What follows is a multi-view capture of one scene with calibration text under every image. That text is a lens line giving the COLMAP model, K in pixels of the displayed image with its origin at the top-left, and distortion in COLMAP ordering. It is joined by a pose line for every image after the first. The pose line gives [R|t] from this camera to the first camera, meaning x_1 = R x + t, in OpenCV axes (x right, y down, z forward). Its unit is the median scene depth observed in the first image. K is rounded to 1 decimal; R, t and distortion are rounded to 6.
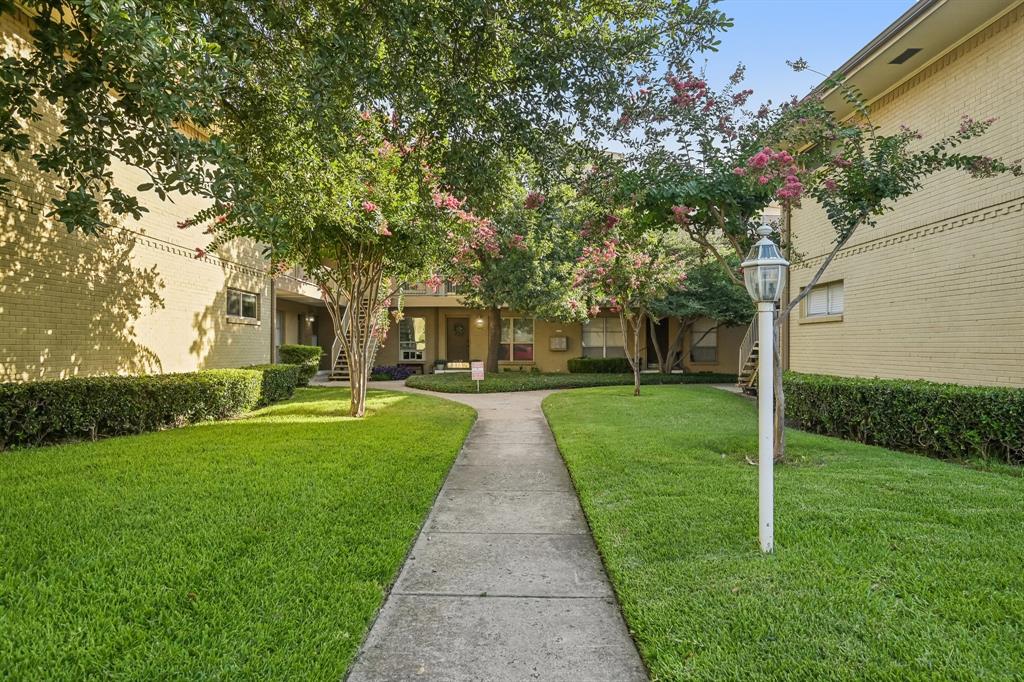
lens RADIAL K [[654.5, 0, 511.1], [0, 654.5, 342.9], [0, 0, 1]] dist [-0.000816, 0.002392]
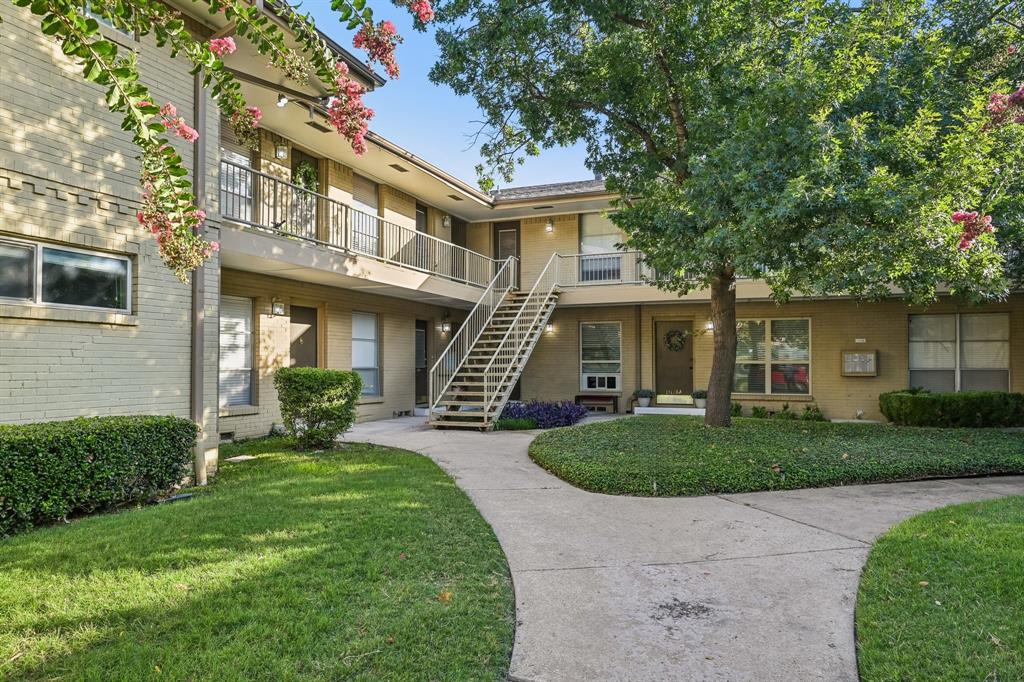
lens RADIAL K [[654.5, 0, 517.0], [0, 654.5, 360.7], [0, 0, 1]] dist [-0.000816, 0.002392]
pose [[0.926757, -0.002102, -0.375655, 0.013273], [0.001562, 0.999997, -0.001740, -0.000986], [0.375657, 0.001026, 0.926758, 0.418072]]
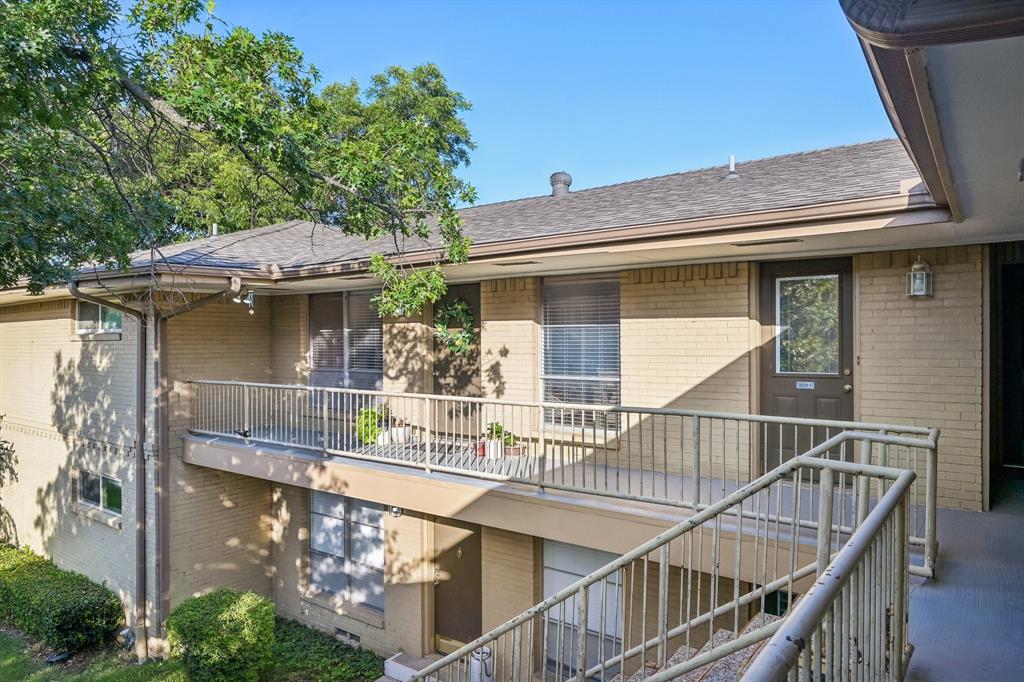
lens RADIAL K [[654.5, 0, 508.9], [0, 654.5, 345.7], [0, 0, 1]] dist [-0.000816, 0.002392]
pose [[-0.598398, 0.005464, -0.801180, -0.057233], [0.002411, 0.999985, 0.005018, -0.125367], [0.801195, 0.001071, -0.598402, 1.028559]]
